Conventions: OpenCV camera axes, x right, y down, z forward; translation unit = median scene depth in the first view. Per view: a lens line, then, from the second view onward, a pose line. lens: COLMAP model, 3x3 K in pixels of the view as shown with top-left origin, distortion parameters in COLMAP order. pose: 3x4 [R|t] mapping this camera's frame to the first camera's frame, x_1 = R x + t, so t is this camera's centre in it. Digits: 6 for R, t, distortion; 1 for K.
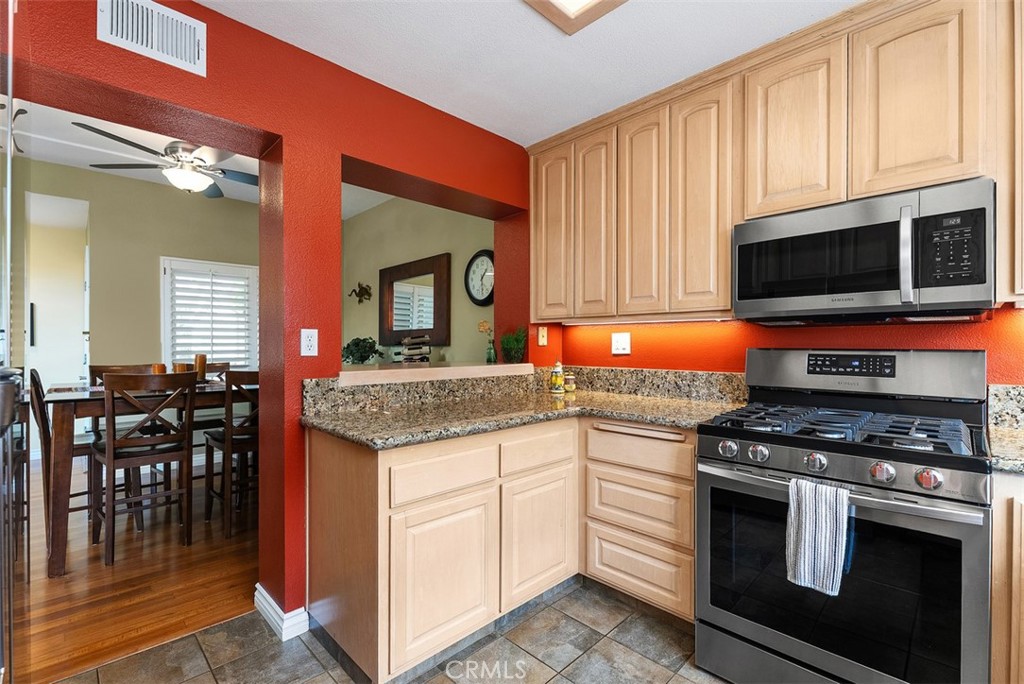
lens RADIAL K [[456.0, 0, 510.5], [0, 456.0, 342.3], [0, 0, 1]] dist [0.001623, -0.001192]
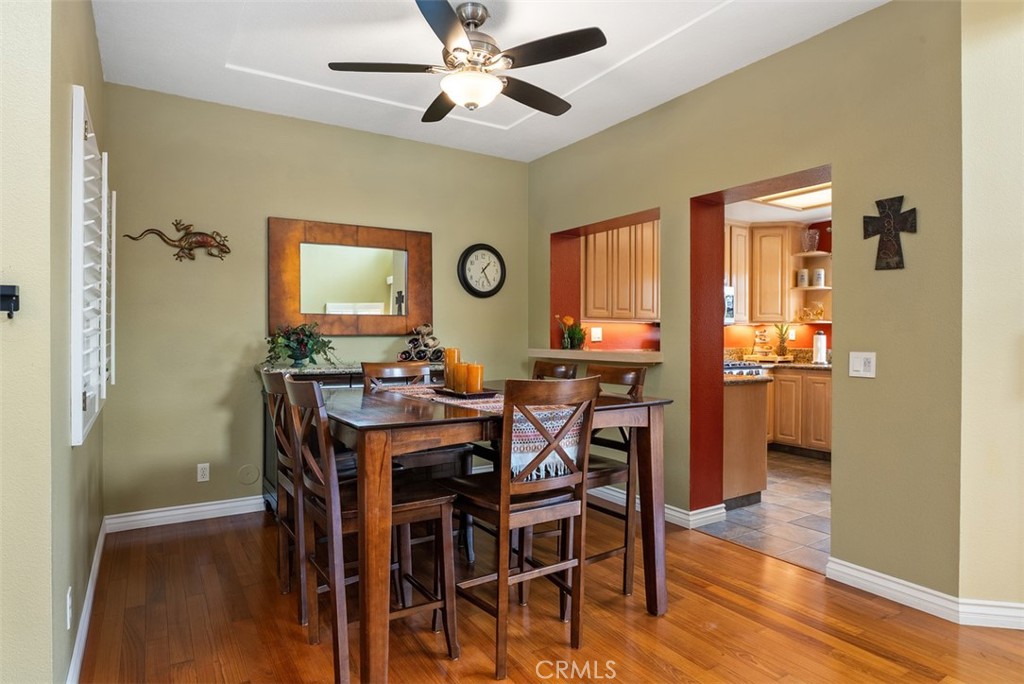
lens RADIAL K [[573.0, 0, 499.2], [0, 573.0, 334.8], [0, 0, 1]] dist [-0.013105, 0.002419]
pose [[0.208189, -0.000460, 0.978088, -1.802123], [-0.009612, 0.999951, 0.002517, 0.002011], [-0.978041, -0.009926, 0.208174, 0.930698]]
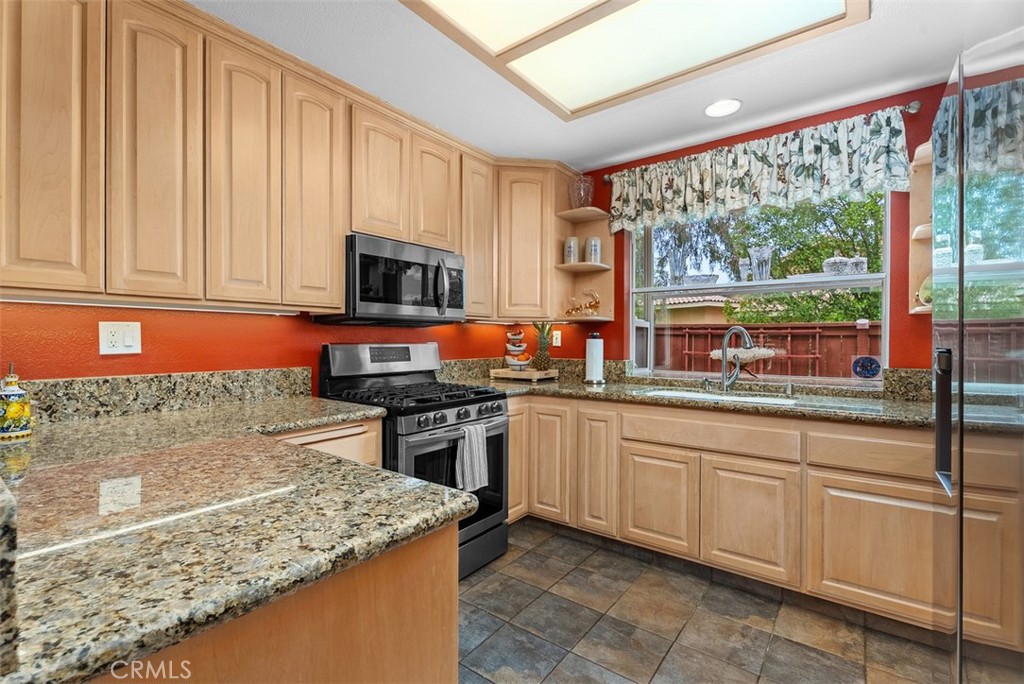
lens RADIAL K [[456.0, 0, 507.2], [0, 456.0, 342.1], [0, 0, 1]] dist [0.001623, -0.001192]
pose [[-0.142248, -0.004858, 0.989819, -0.486520], [-0.005923, 0.999974, 0.004057, 0.002237], [-0.989813, -0.005286, -0.142273, 0.557395]]
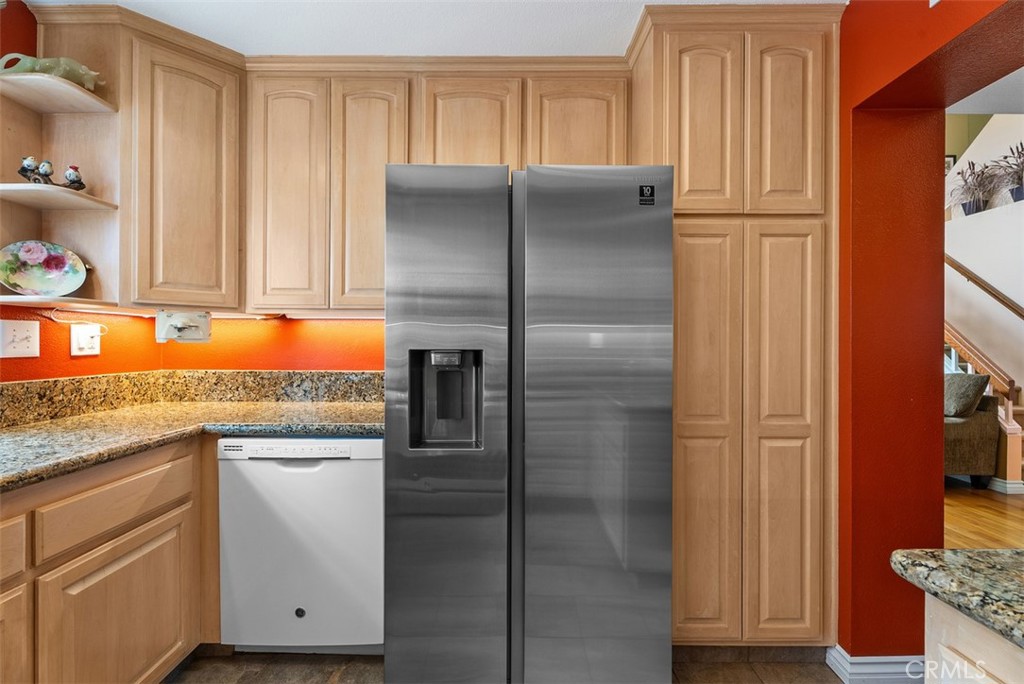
lens RADIAL K [[456.0, 0, 510.0], [0, 456.0, 342.0], [0, 0, 1]] dist [0.001623, -0.001192]
pose [[-0.695029, -0.005010, -0.718964, 0.160382], [-0.000577, 0.999979, -0.006411, 0.000983], [0.718982, -0.004041, -0.695017, 0.555406]]
